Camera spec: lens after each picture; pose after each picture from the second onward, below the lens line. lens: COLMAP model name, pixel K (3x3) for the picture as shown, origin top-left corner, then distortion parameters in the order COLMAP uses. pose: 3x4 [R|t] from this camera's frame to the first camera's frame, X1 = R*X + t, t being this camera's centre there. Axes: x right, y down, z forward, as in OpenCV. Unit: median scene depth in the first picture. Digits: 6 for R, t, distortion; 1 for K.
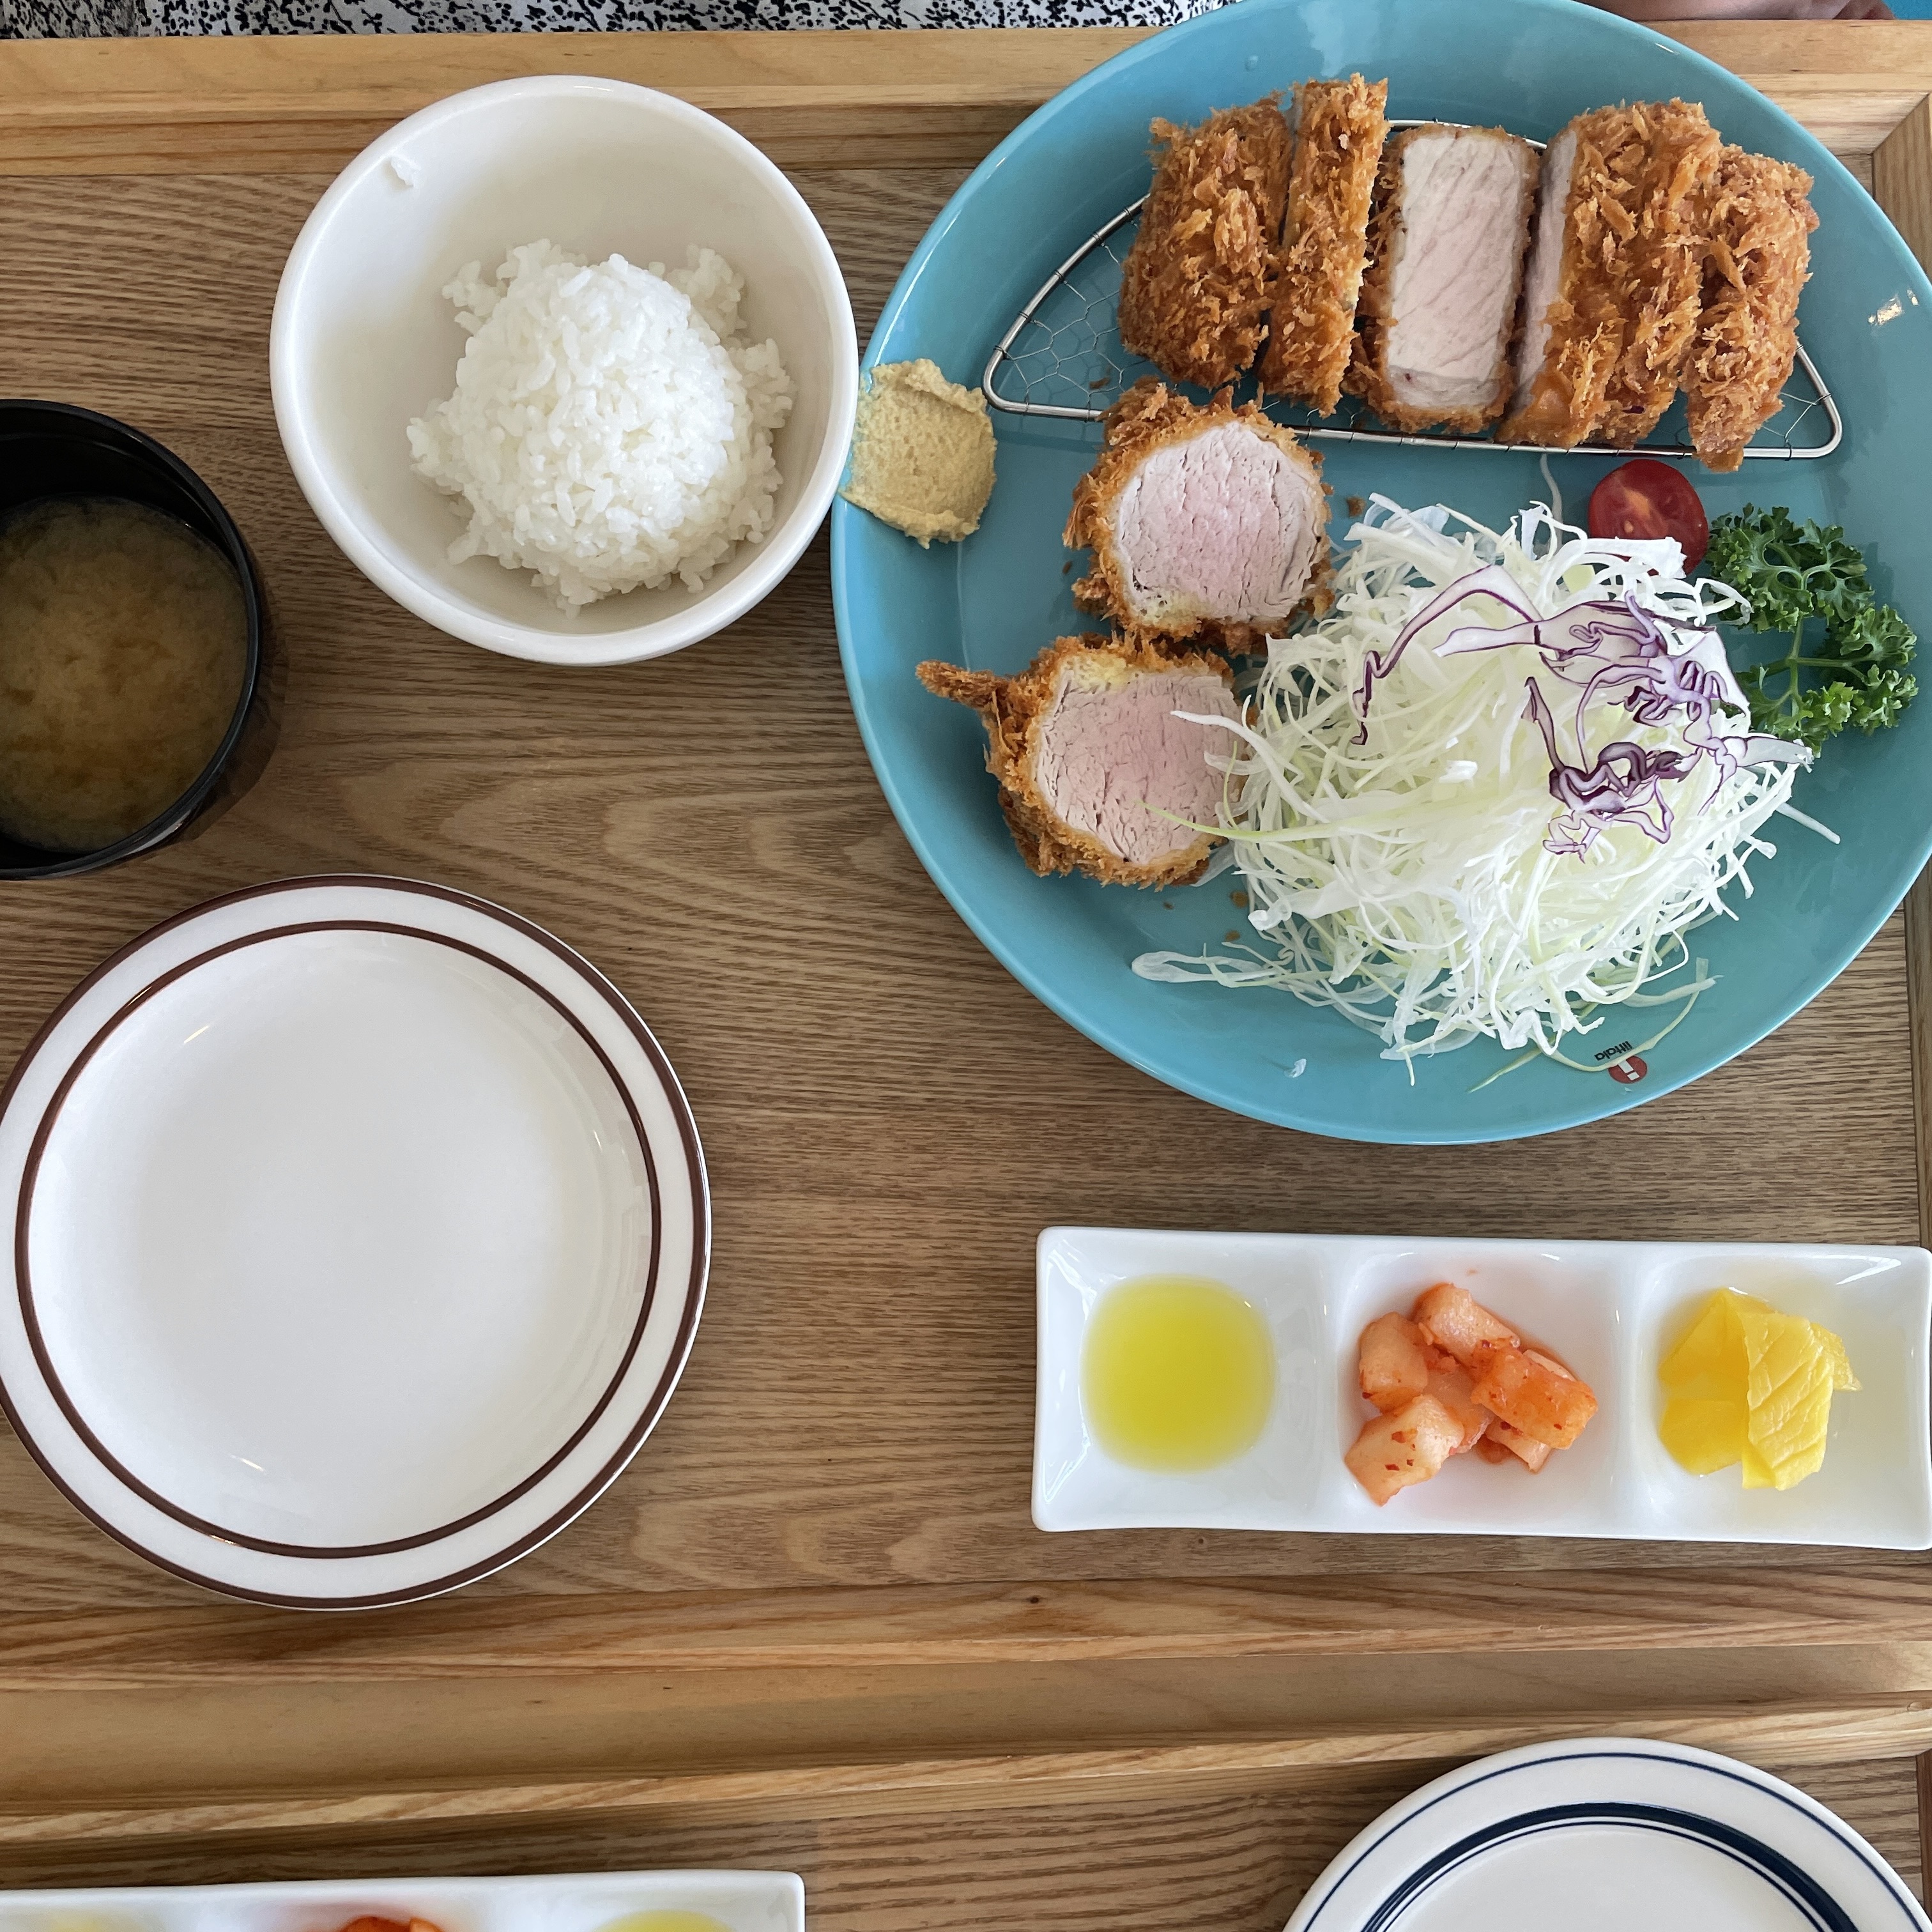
lens RADIAL K [[2205.2, 0, 966.0], [0, 2205.2, 966.0], [0, 0, 1]] dist [0.136810, -0.199387]
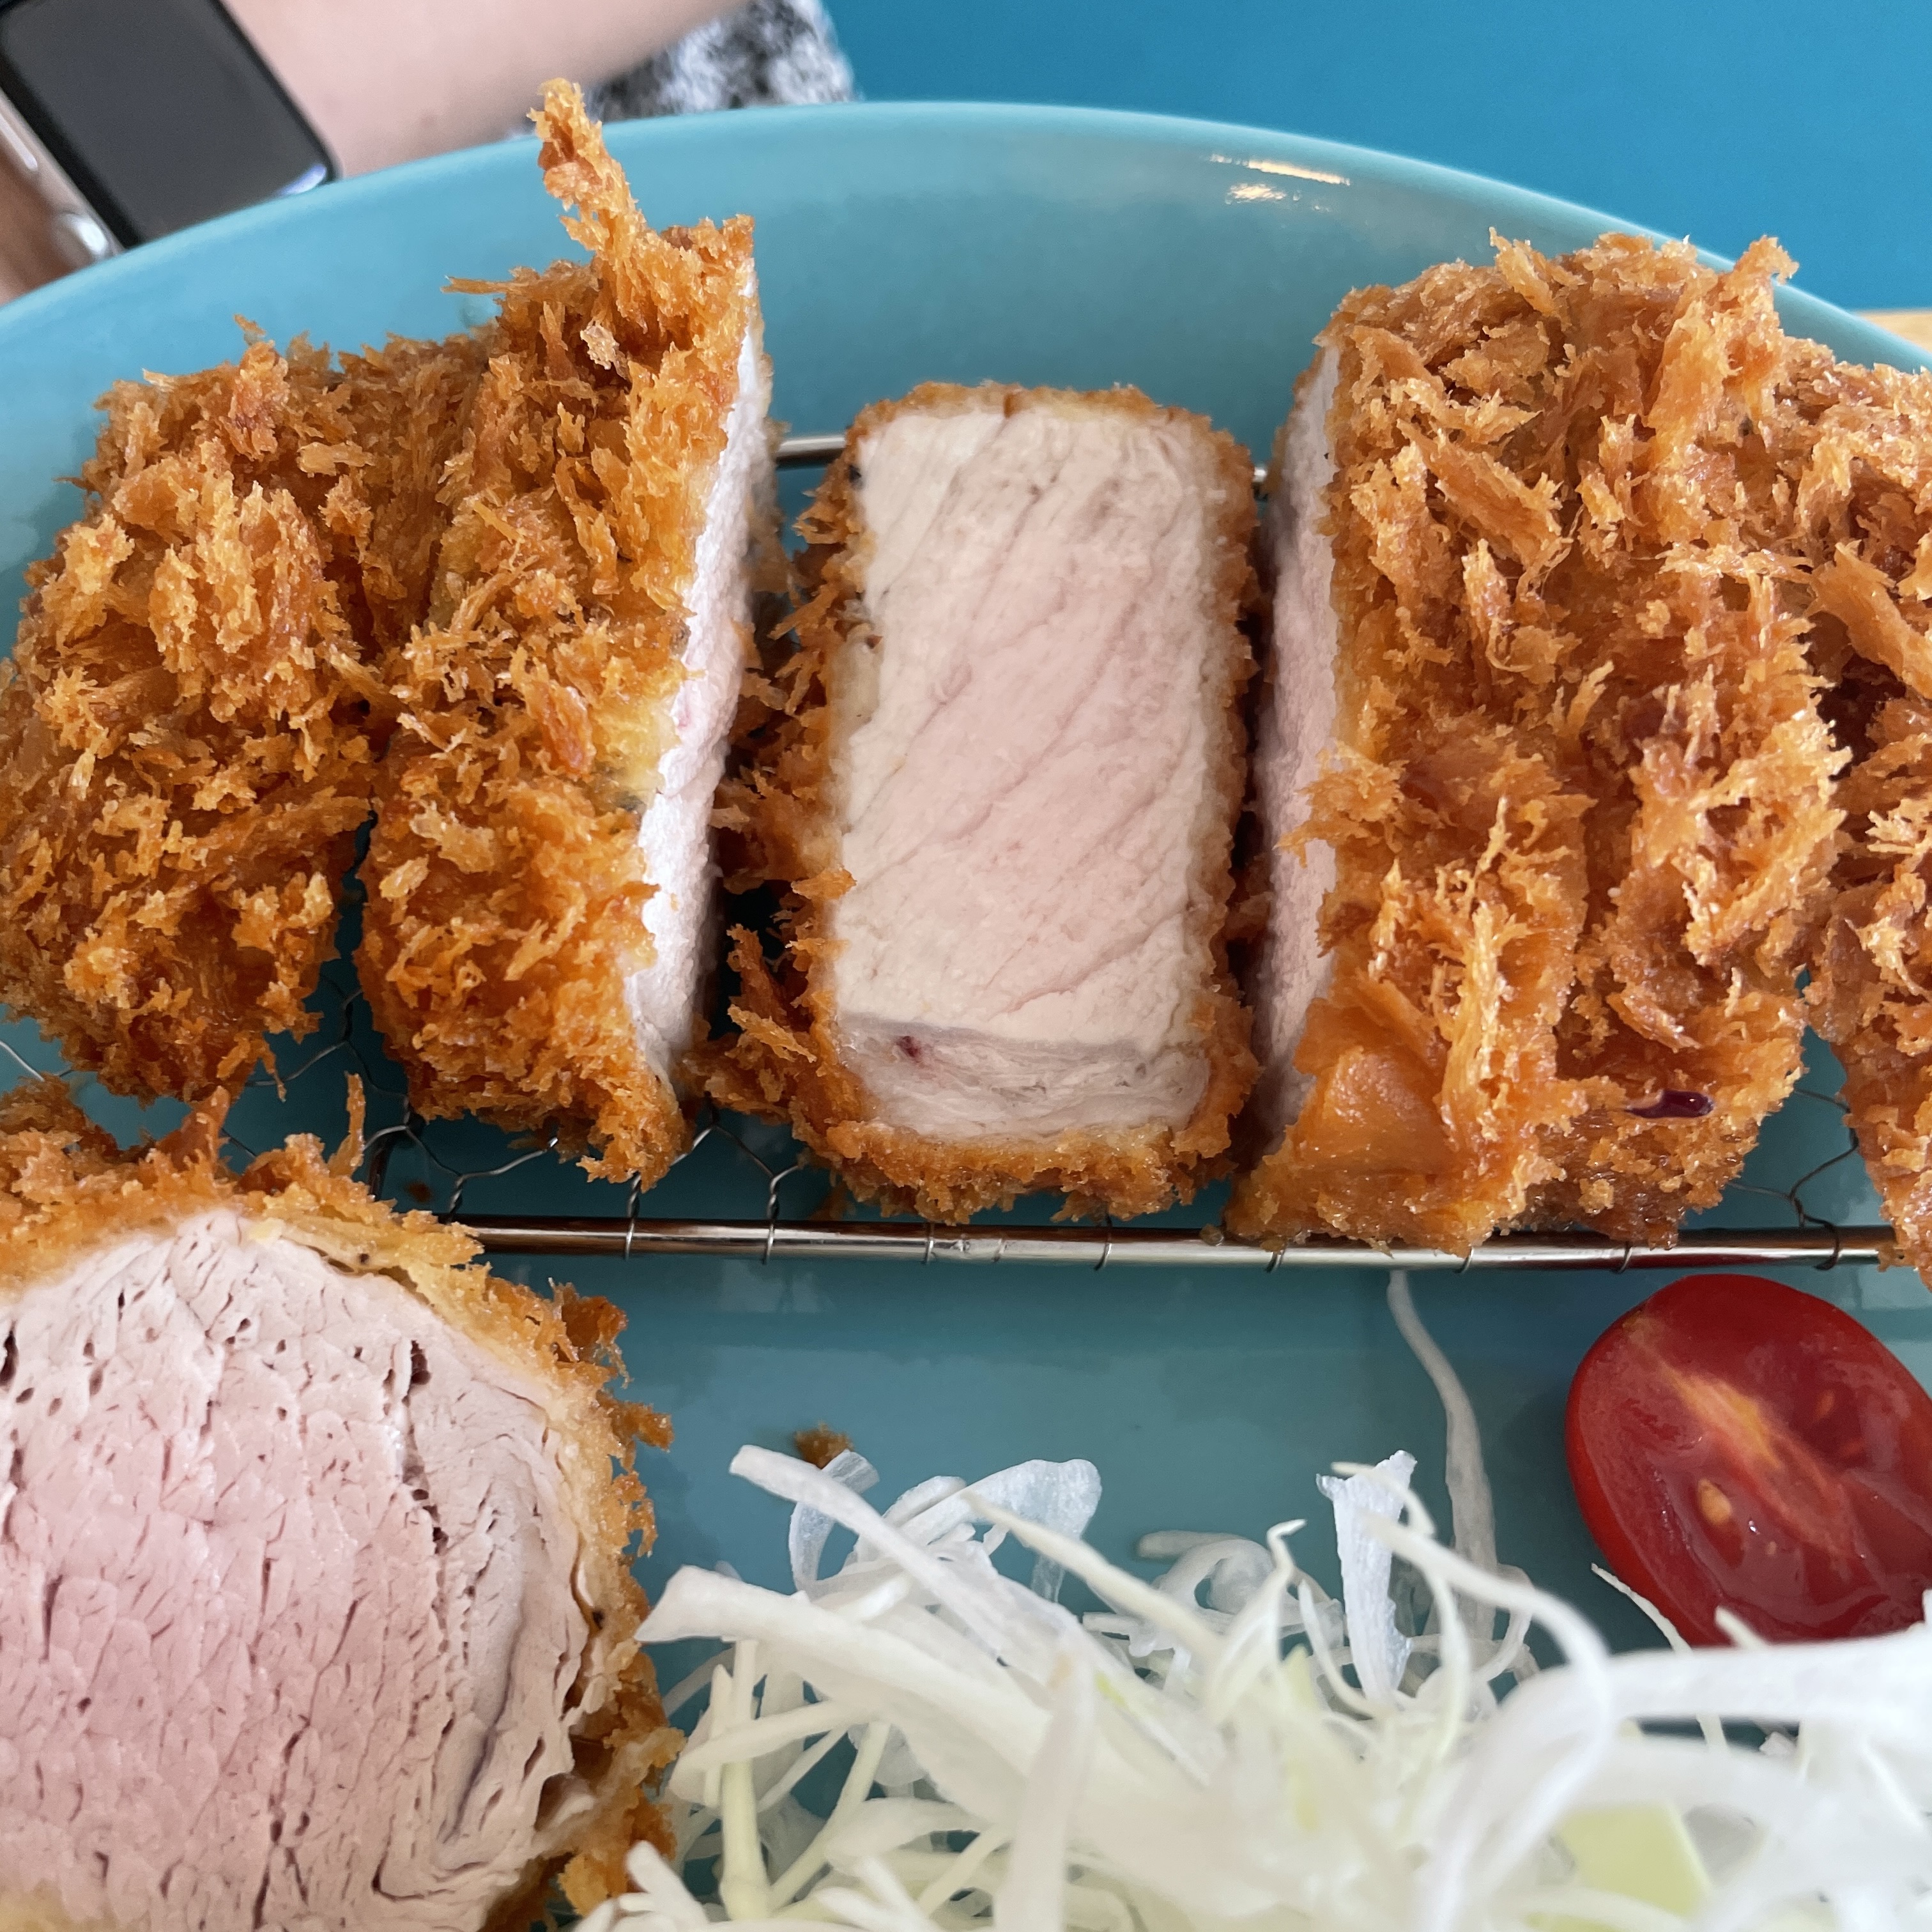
lens RADIAL K [[1893.2, 0, 966.0], [0, 1893.2, 966.0], [0, 0, 1]] dist [0.117123, -0.268437]
pose [[0.998410, -0.056090, -0.005695, 0.213500], [0.049553, 0.921226, -0.385858, -0.177138], [0.026889, 0.384962, 0.922541, 0.773782]]
